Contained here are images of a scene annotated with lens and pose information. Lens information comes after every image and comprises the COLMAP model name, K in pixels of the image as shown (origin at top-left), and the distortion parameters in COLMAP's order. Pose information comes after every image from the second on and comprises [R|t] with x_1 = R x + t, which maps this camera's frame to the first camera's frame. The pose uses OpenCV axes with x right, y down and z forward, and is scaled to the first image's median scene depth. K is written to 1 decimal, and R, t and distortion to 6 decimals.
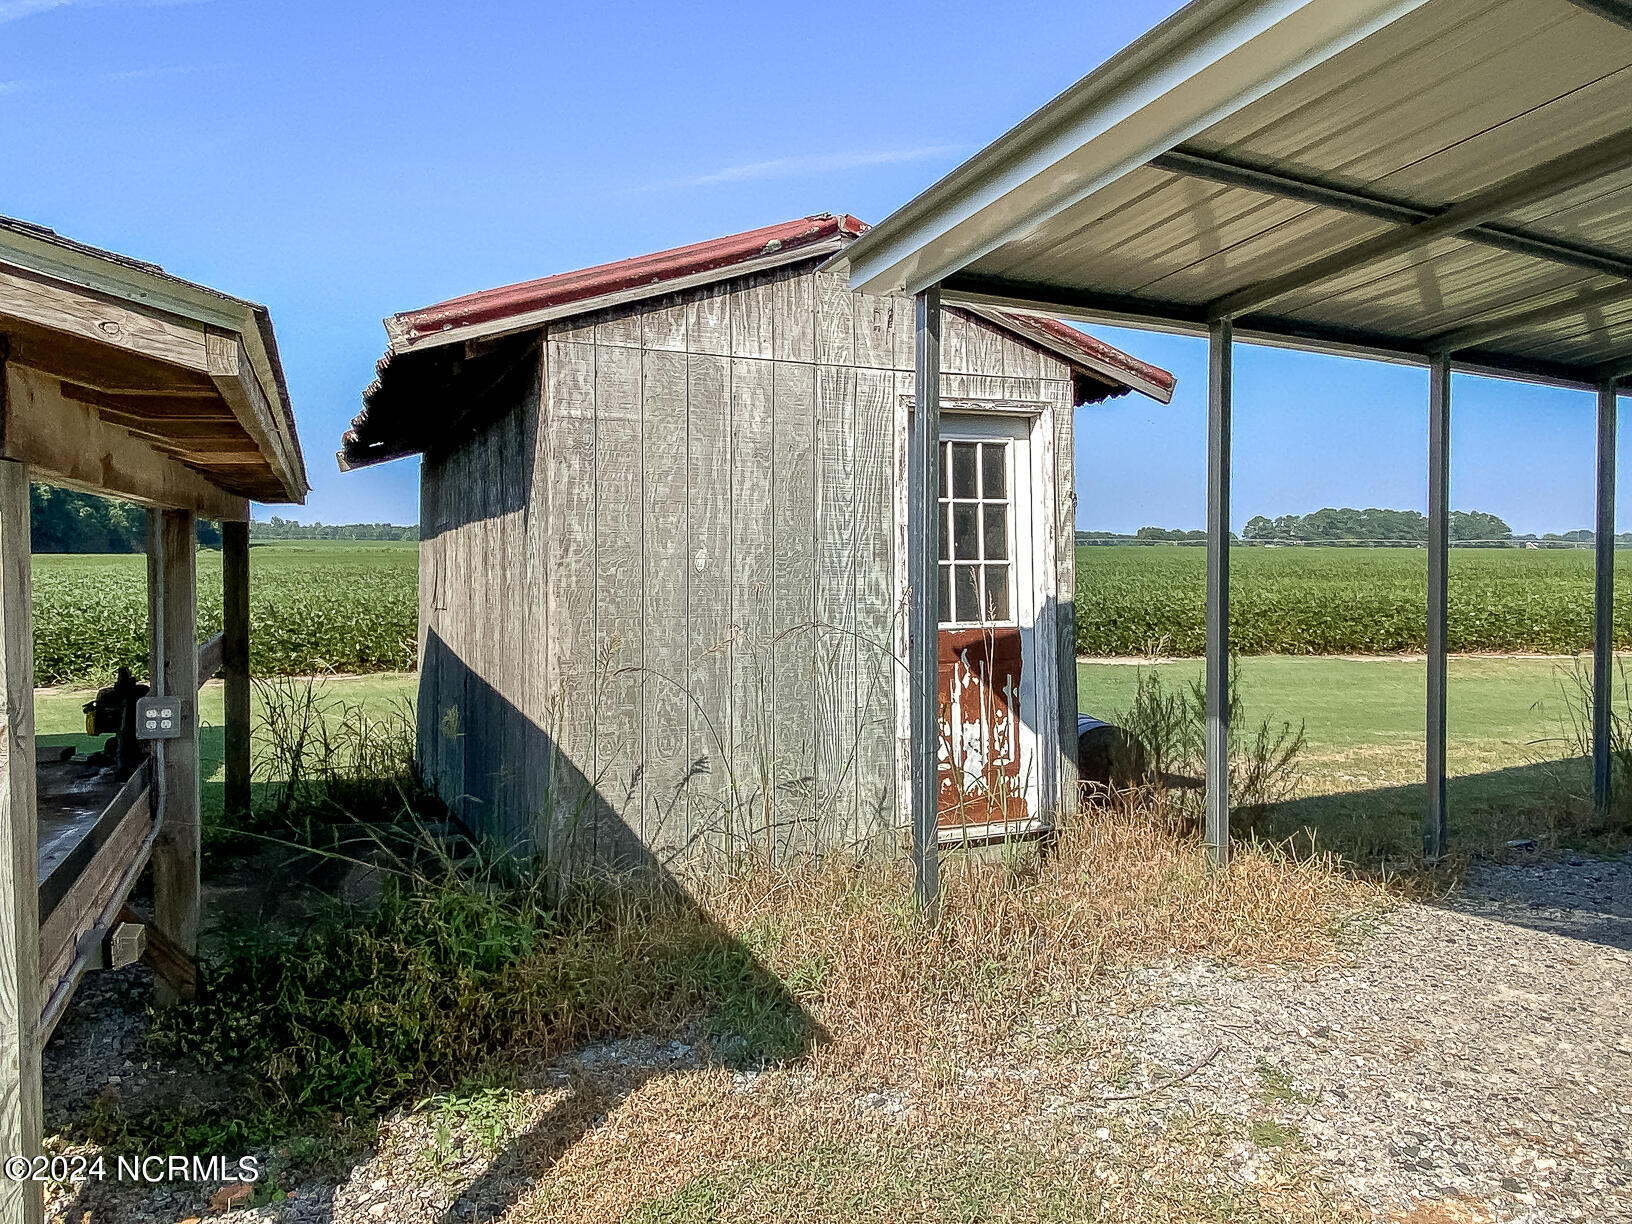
lens RADIAL K [[1158.6, 0, 809.5], [0, 1158.6, 578.8], [0, 0, 1]] dist [0.121021, -0.123944]
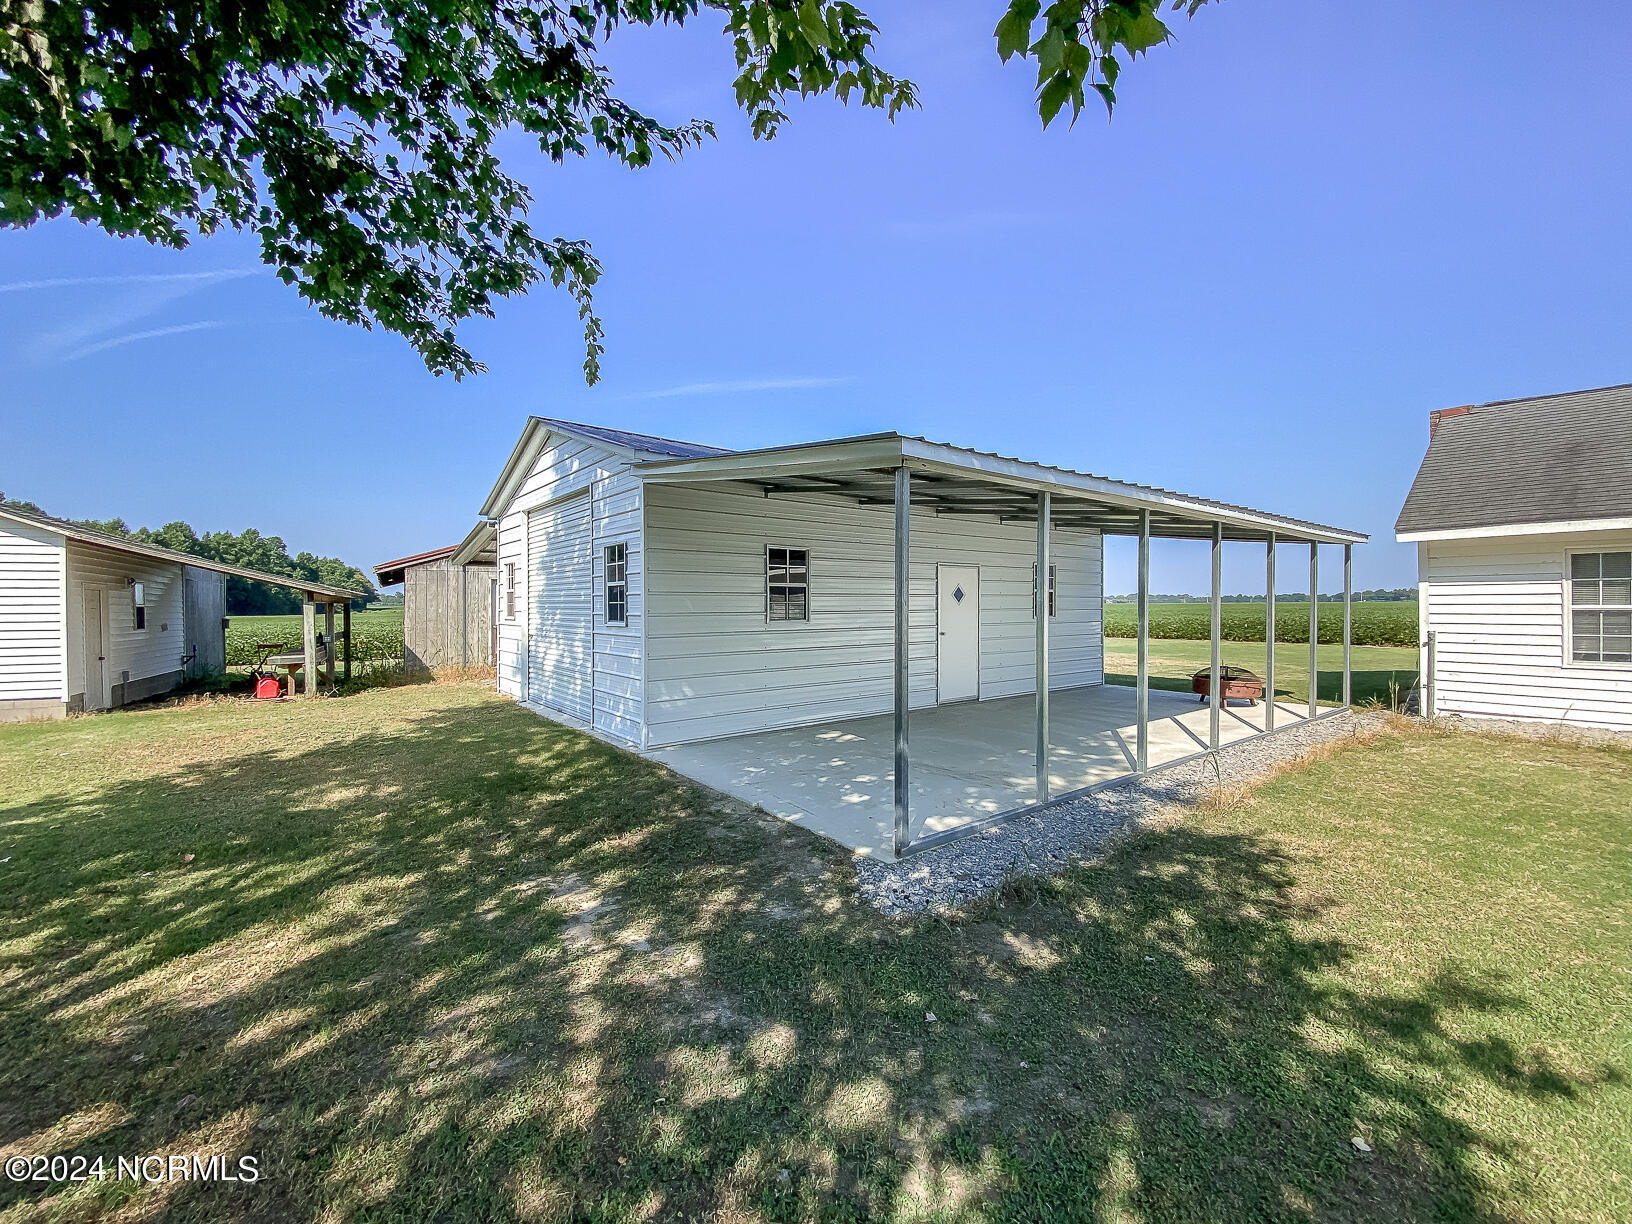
lens RADIAL K [[671.7, 0, 810.1], [0, 671.7, 599.7], [0, 0, 1]] dist [0.014016, -0.017604]
pose [[0.991952, -0.010500, 0.126178, 0.974794], [0.015033, 0.999273, -0.035023, 0.055567], [-0.125719, 0.036638, 0.991389, -1.813918]]
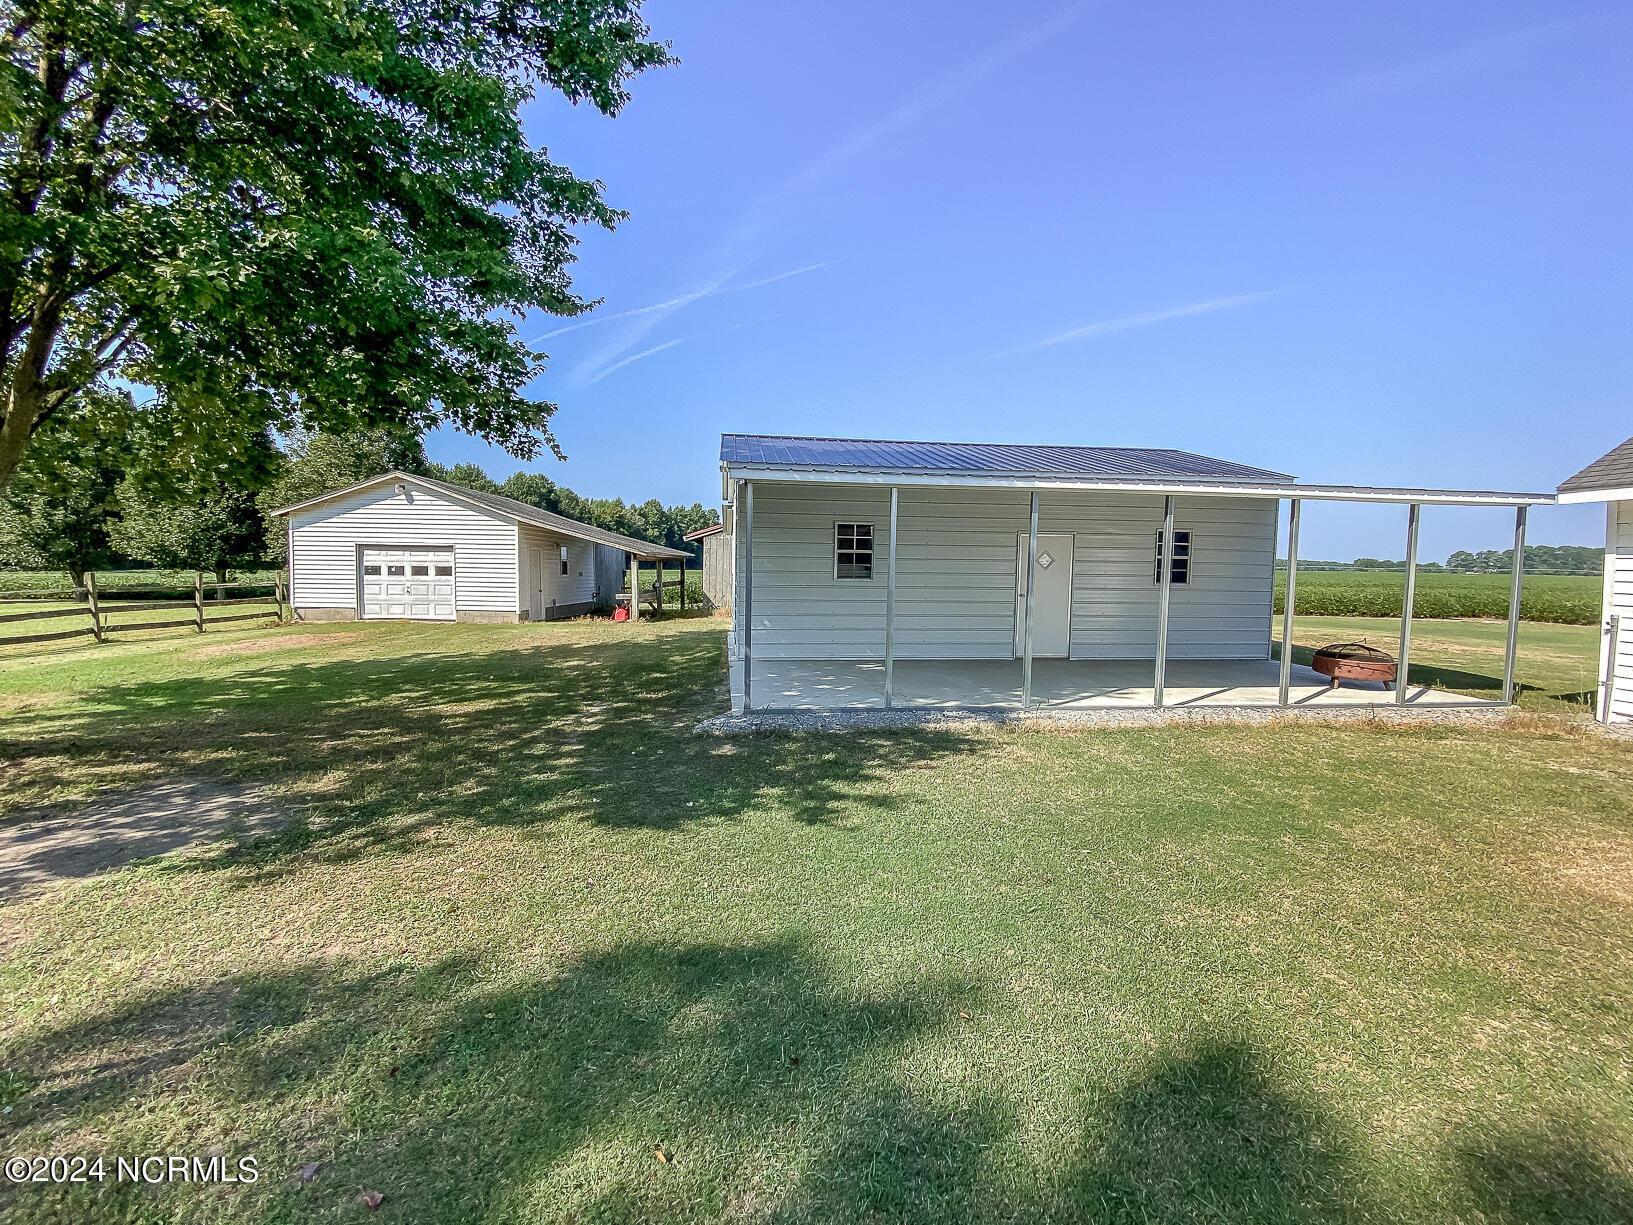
lens RADIAL K [[662.0, 0, 805.5], [0, 662.0, 603.4], [0, 0, 1]] dist [0.061851, -0.045308]
pose [[0.917404, 0.029811, -0.396838, 1.661434], [-0.020189, 0.999393, 0.028404, 0.068526], [0.397444, -0.018046, 0.917449, -2.128210]]
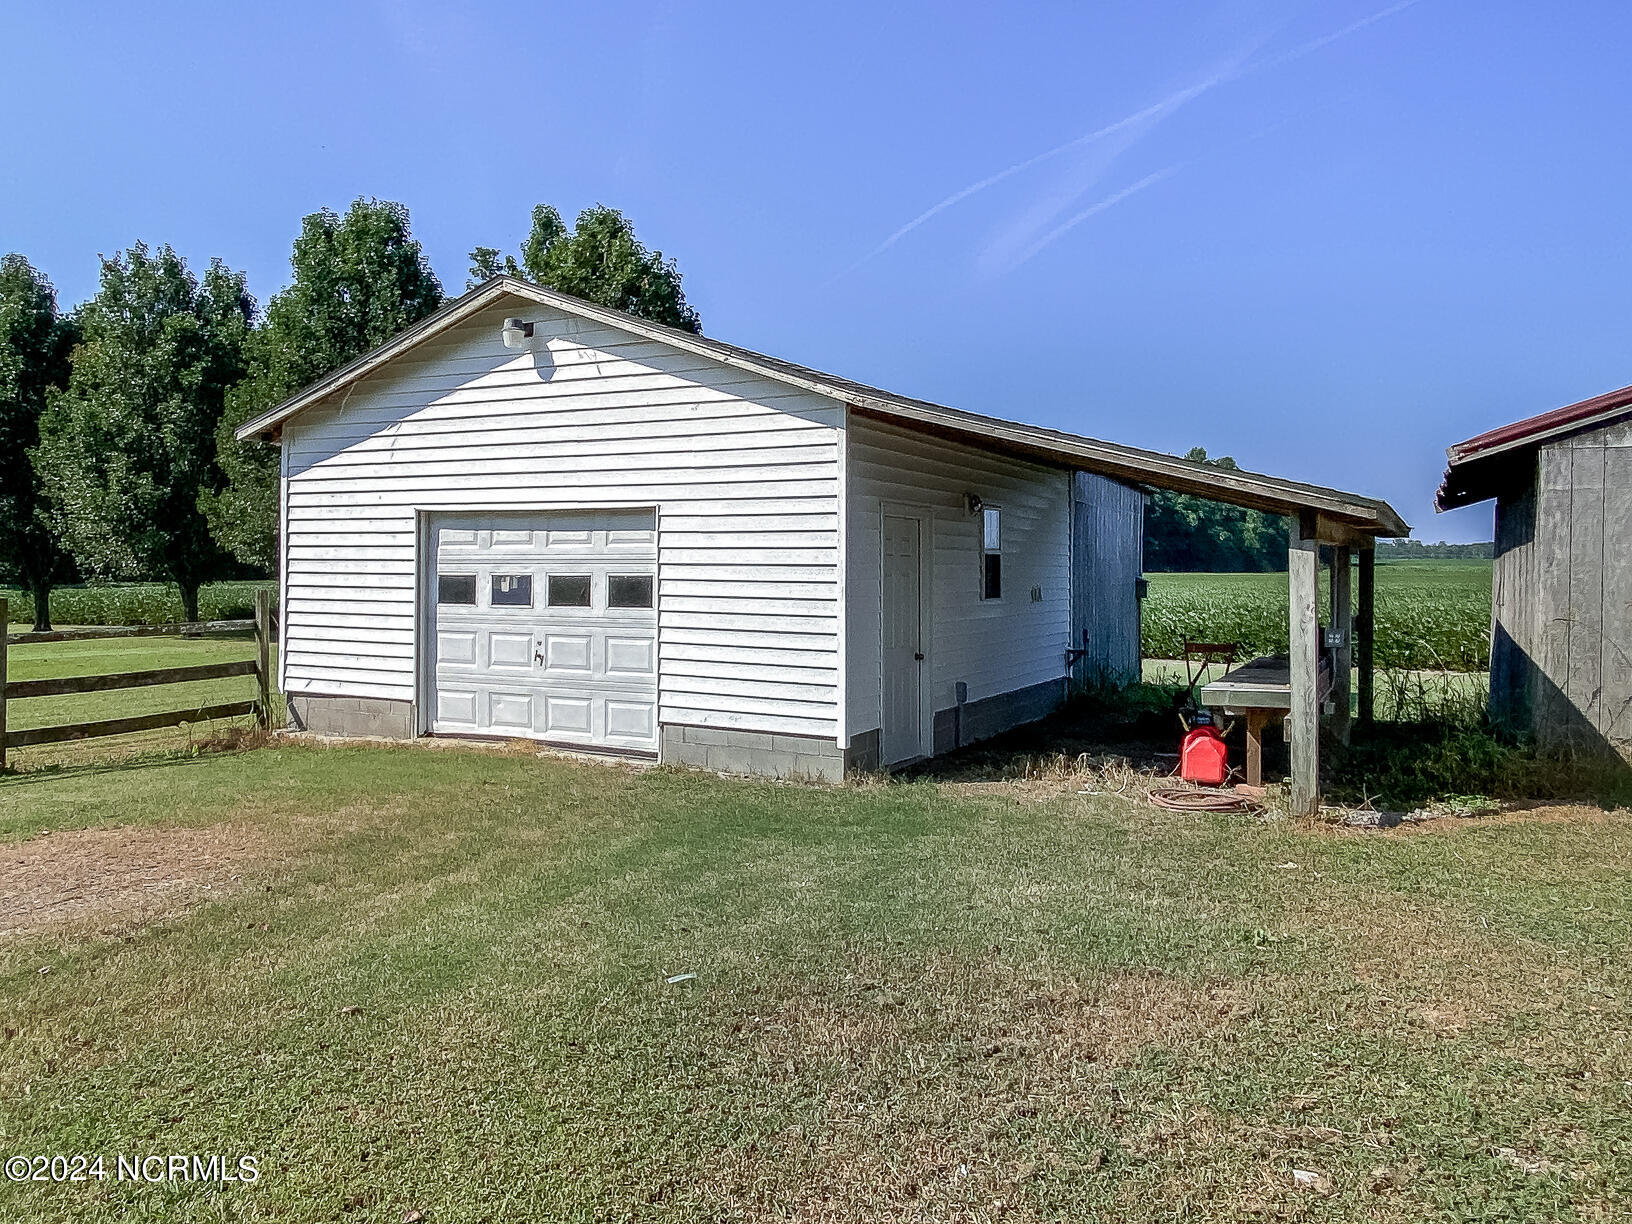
lens RADIAL K [[1158.6, 0, 809.5], [0, 1158.6, 578.8], [0, 0, 1]] dist [0.121021, -0.123944]
pose [[0.633577, 0.010131, -0.773614, 0.402495], [-0.022799, 0.999724, -0.005581, 0.028744], [0.773344, 0.021174, 0.633633, -0.864791]]
